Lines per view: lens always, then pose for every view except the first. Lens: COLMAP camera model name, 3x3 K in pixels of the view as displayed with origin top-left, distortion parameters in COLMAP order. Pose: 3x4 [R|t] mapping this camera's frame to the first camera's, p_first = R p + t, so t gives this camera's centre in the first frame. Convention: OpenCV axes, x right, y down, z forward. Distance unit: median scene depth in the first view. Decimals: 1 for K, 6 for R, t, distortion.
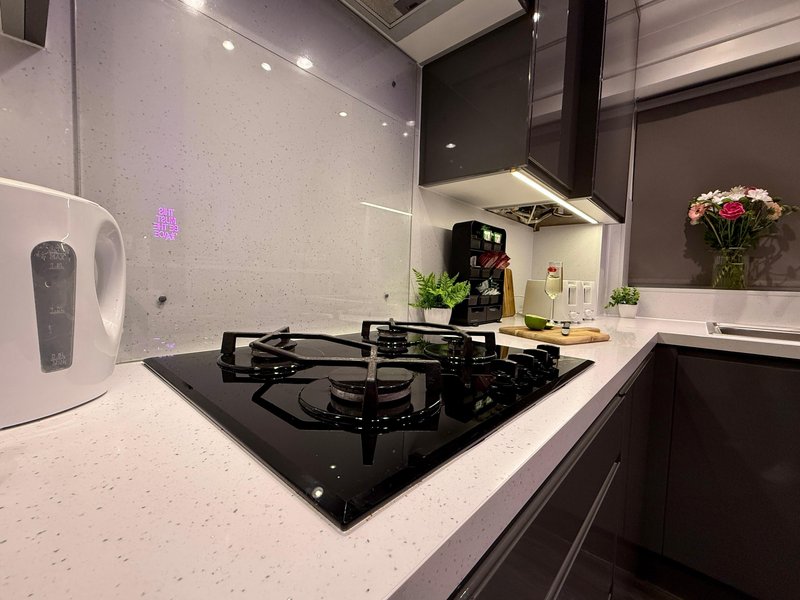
lens RADIAL K [[335.2, 0, 403.1], [0, 335.2, 304.0], [0, 0, 1]] dist [-0.002510, 0.000914]
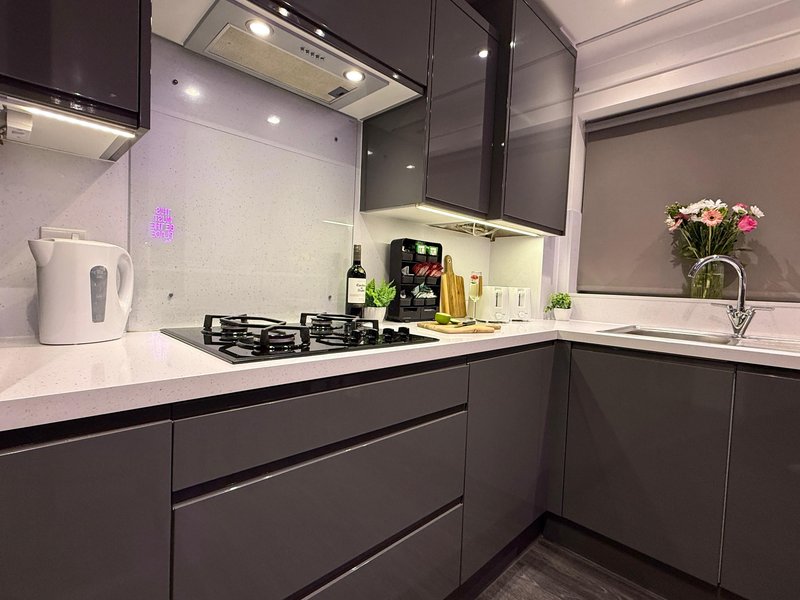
lens RADIAL K [[382.7, 0, 397.9], [0, 382.7, 303.6], [0, 0, 1]] dist [0.002074, -0.000565]
pose [[0.998554, 0.013745, -0.051966, 0.247795], [-0.014772, 0.999702, -0.019424, 0.023460], [0.051684, 0.020164, 0.998460, -0.409331]]
